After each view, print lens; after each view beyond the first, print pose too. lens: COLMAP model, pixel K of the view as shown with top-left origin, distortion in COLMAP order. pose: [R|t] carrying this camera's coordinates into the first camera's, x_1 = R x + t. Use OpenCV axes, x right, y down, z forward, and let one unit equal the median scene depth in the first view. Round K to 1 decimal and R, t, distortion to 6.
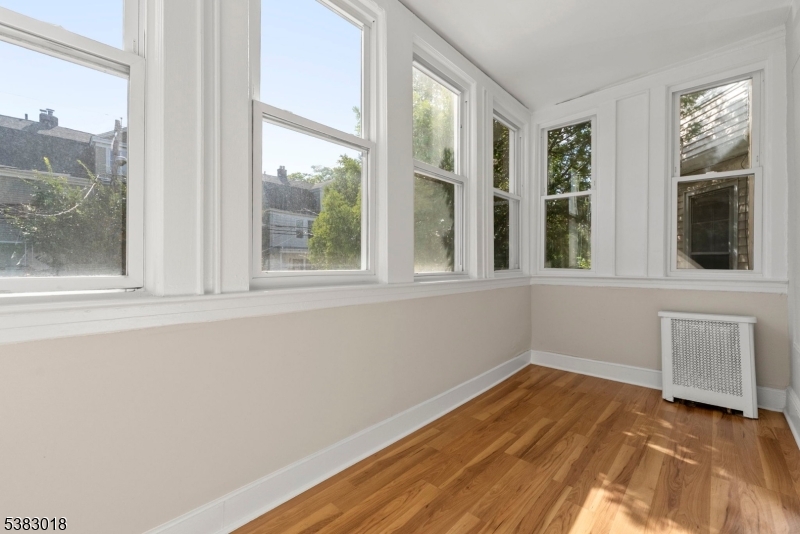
lens RADIAL K [[324.6, 0, 402.3], [0, 324.6, 265.9], [0, 0, 1]] dist [0.002401, -0.000222]
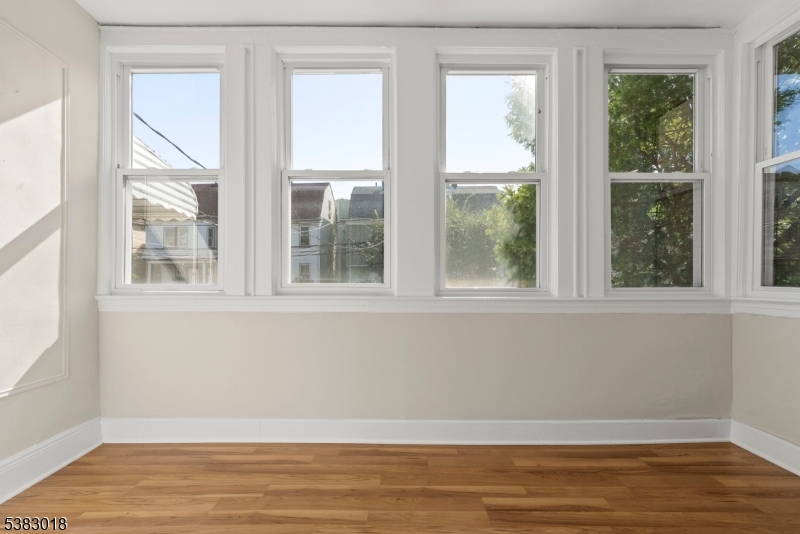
lens RADIAL K [[324.6, 0, 402.3], [0, 324.6, 265.9], [0, 0, 1]] dist [0.002401, -0.000222]
pose [[0.702484, -0.020261, -0.711411, 0.711555], [-0.006904, 0.999354, -0.035278, -0.010734], [0.711666, 0.029694, 0.701890, 0.200893]]
